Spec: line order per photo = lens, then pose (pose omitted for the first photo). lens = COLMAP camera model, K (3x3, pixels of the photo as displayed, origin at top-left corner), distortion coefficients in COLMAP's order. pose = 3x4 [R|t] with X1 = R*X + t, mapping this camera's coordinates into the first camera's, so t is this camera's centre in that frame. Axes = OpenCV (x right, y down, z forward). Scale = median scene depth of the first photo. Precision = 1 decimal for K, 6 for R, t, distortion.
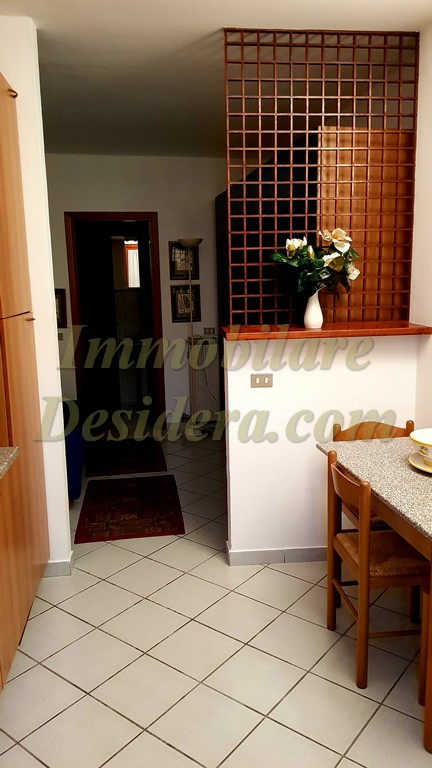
lens RADIAL K [[582.6, 0, 217.2], [0, 582.6, 385.7], [0, 0, 1]] dist [0.094817, -0.002338]
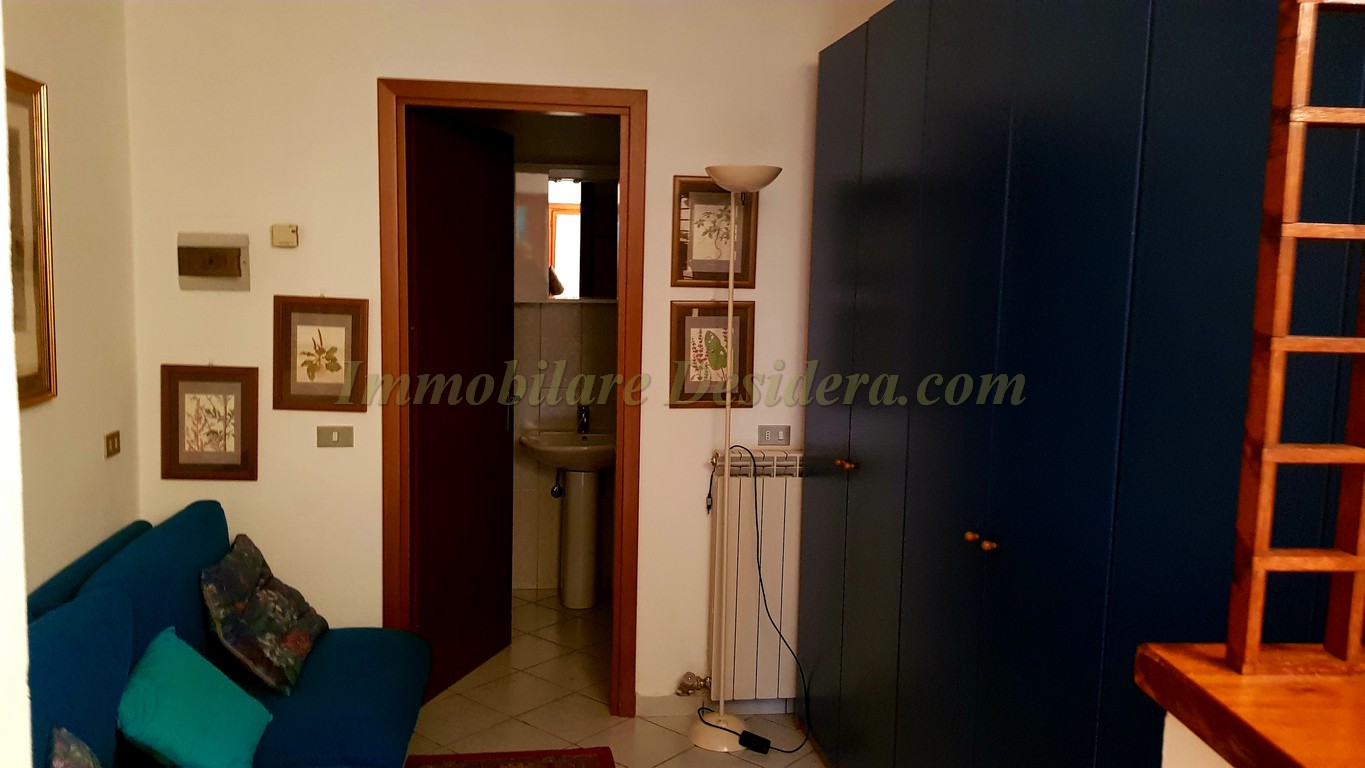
lens RADIAL K [[1035.5, 0, 681.4], [0, 1035.5, 381.2], [0, 0, 1]] dist [0.094817, -0.002338]
pose [[0.998616, 0.046873, -0.023855, -0.057469], [-0.048671, 0.995491, -0.081423, -0.074887], [0.019931, 0.082471, 0.996394, 0.390284]]
